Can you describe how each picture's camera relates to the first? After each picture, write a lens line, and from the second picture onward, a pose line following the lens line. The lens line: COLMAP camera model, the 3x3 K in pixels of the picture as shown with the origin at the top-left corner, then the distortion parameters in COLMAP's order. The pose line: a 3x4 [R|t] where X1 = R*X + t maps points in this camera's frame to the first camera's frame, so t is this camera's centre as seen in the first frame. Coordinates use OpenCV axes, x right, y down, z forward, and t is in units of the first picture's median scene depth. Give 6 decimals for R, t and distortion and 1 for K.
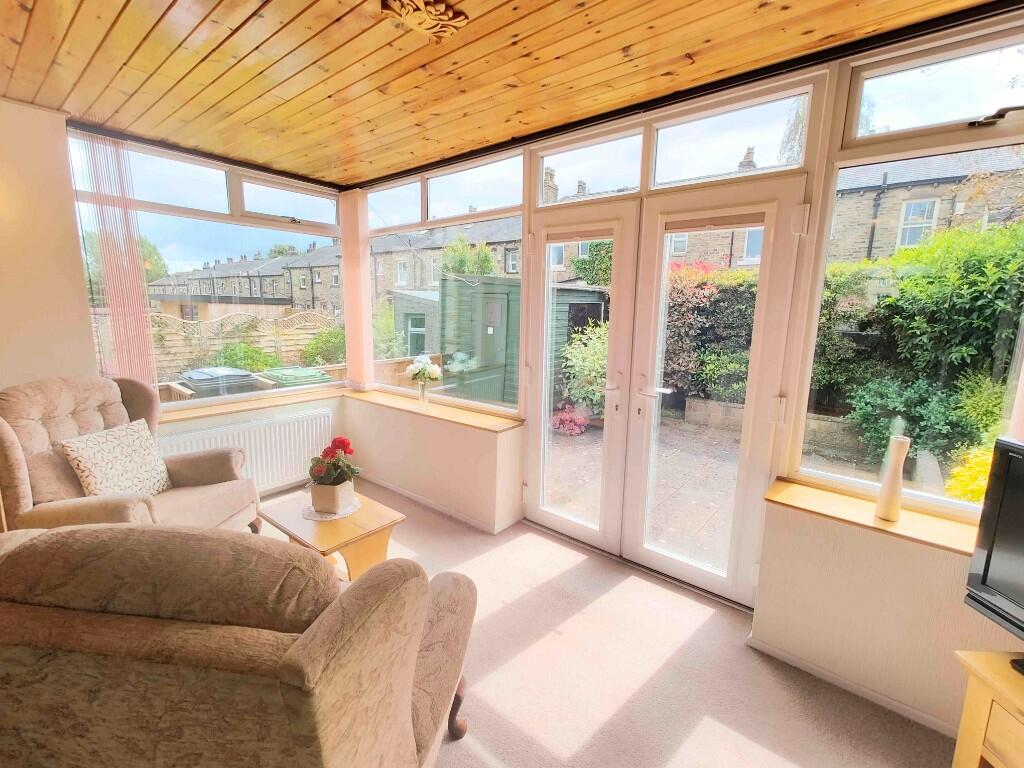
lens RADIAL K [[449.8, 0, 509.9], [0, 449.8, 380.8], [0, 0, 1]] dist [0.002965, -0.000937]
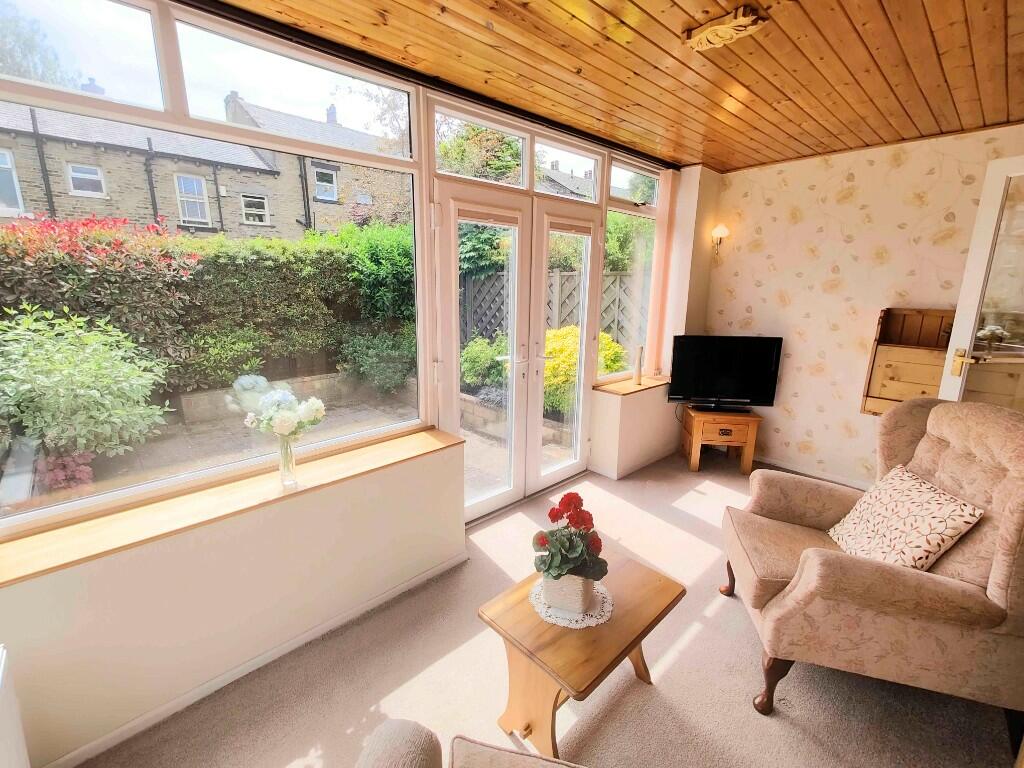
lens RADIAL K [[449.8, 0, 509.9], [0, 449.8, 380.8], [0, 0, 1]] dist [0.002965, -0.000937]
pose [[0.127048, -0.230553, 0.964730, -0.808948], [0.160707, 0.964545, 0.209345, -0.161006], [-0.978791, 0.128442, 0.159595, 0.769333]]
